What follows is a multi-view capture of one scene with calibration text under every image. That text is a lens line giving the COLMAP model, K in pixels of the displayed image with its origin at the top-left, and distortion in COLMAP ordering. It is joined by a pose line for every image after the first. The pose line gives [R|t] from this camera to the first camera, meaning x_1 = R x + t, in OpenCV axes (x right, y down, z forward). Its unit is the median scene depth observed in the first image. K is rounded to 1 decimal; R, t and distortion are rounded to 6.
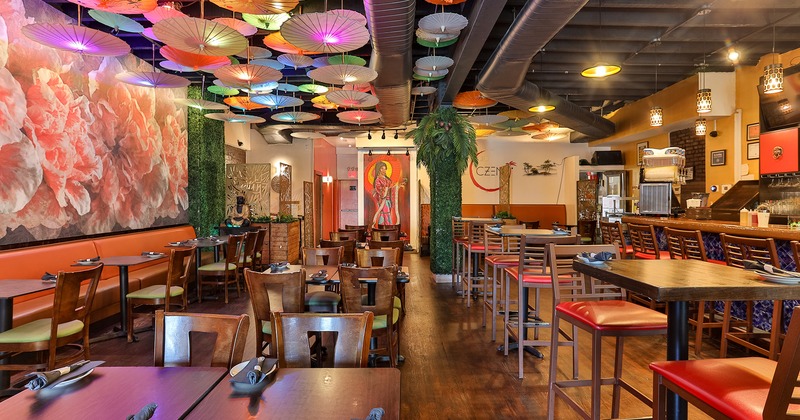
lens RADIAL K [[414.3, 0, 404.7], [0, 414.3, 204.8], [0, 0, 1]] dist [-0.015341, 0.004098]
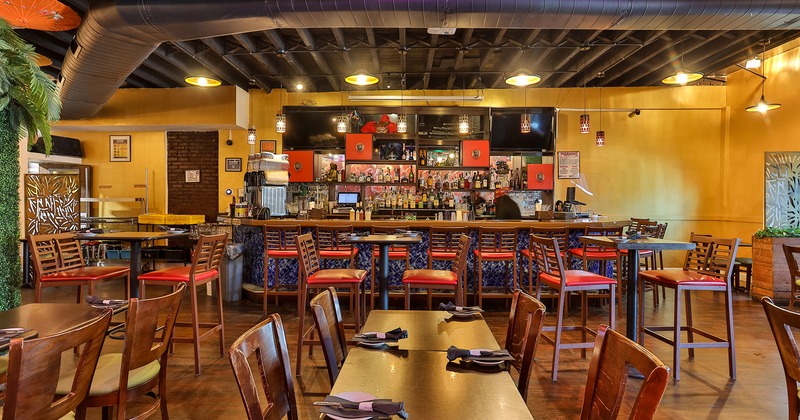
lens RADIAL K [[414.3, 0, 399.6], [0, 414.3, 209.6], [0, 0, 1]] dist [-0.015341, 0.004098]
pose [[0.061510, -0.017655, 0.997950, -0.378547], [0.007868, 0.999821, 0.017203, -0.006977], [-0.998075, 0.006794, 0.061638, 0.525781]]
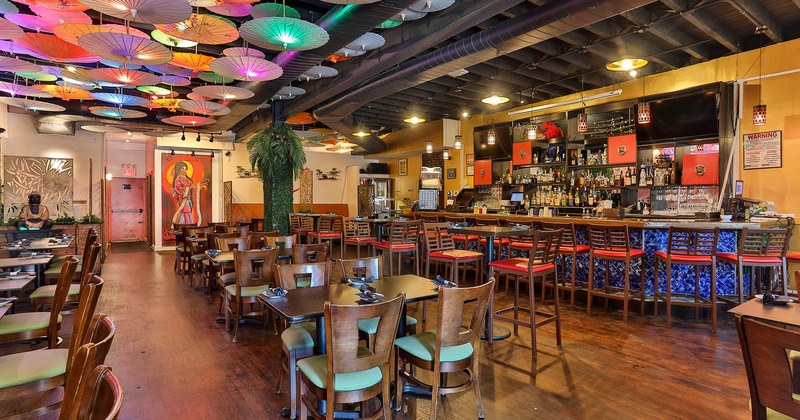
lens RADIAL K [[414.3, 0, 400.6], [0, 414.3, 207.1], [0, 0, 1]] dist [-0.015341, 0.004098]
pose [[0.823161, -0.005745, 0.567779, -0.323410], [0.003983, 0.999983, 0.004344, 0.006302], [-0.567794, -0.001314, 0.823170, -0.206335]]
